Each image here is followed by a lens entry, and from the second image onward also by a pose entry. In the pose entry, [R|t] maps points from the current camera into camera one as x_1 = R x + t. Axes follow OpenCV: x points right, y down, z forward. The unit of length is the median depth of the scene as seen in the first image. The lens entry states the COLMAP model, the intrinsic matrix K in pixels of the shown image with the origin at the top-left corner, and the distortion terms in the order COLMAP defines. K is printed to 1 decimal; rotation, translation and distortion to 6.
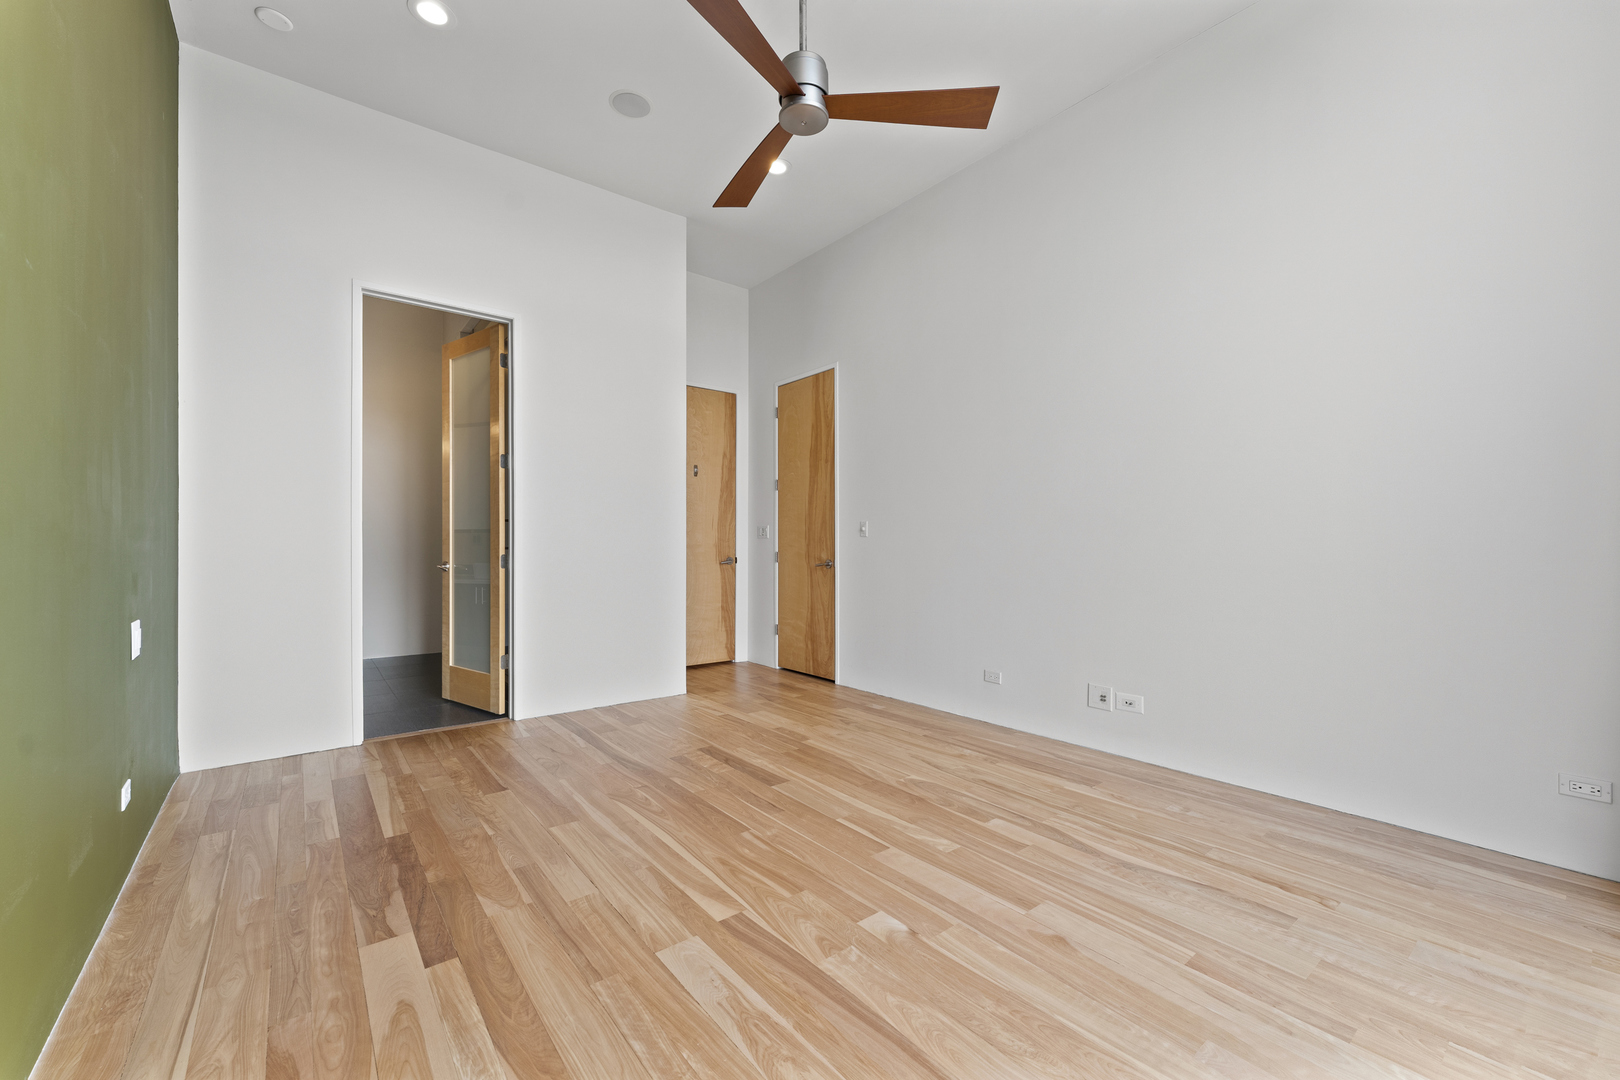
lens RADIAL K [[644.8, 0, 809.3], [0, 644.8, 550.2], [0, 0, 1]] dist [-0.000327, -0.000015]
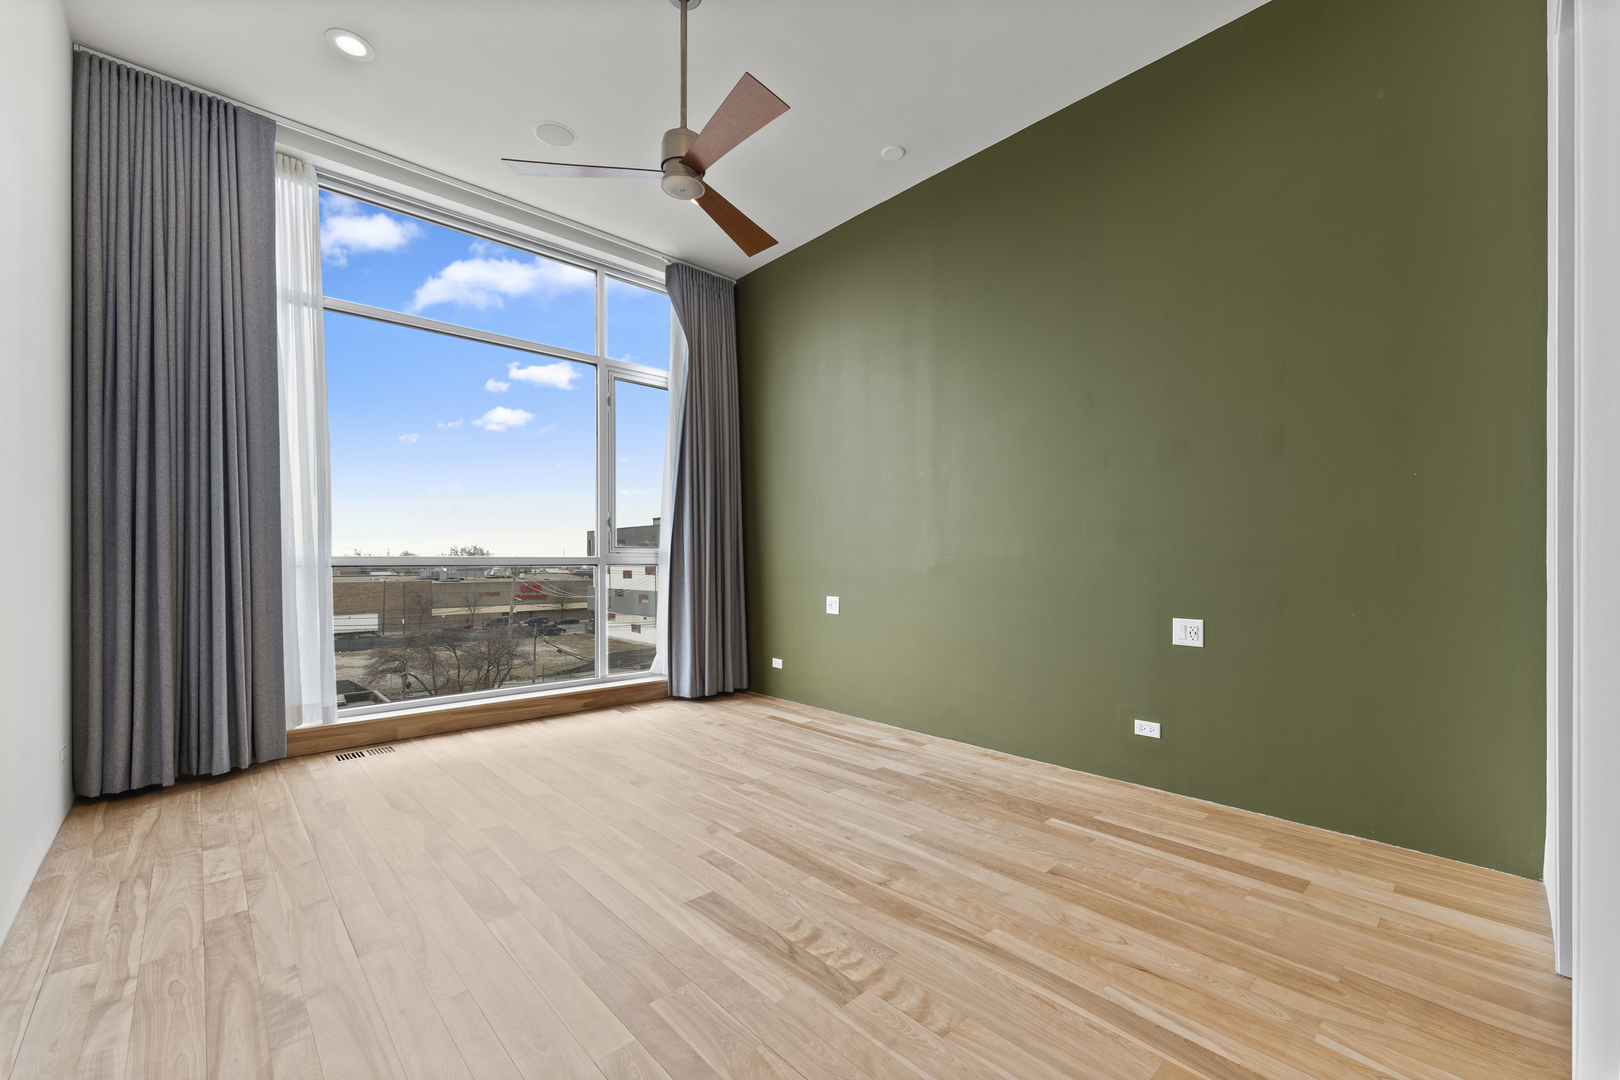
lens RADIAL K [[644.8, 0, 809.3], [0, 644.8, 550.2], [0, 0, 1]] dist [-0.000327, -0.000015]
pose [[-0.996415, -0.002502, -0.084568, -0.127078], [-0.002381, 0.999996, -0.001529, -0.027566], [0.084571, -0.001322, -0.996417, 2.086704]]
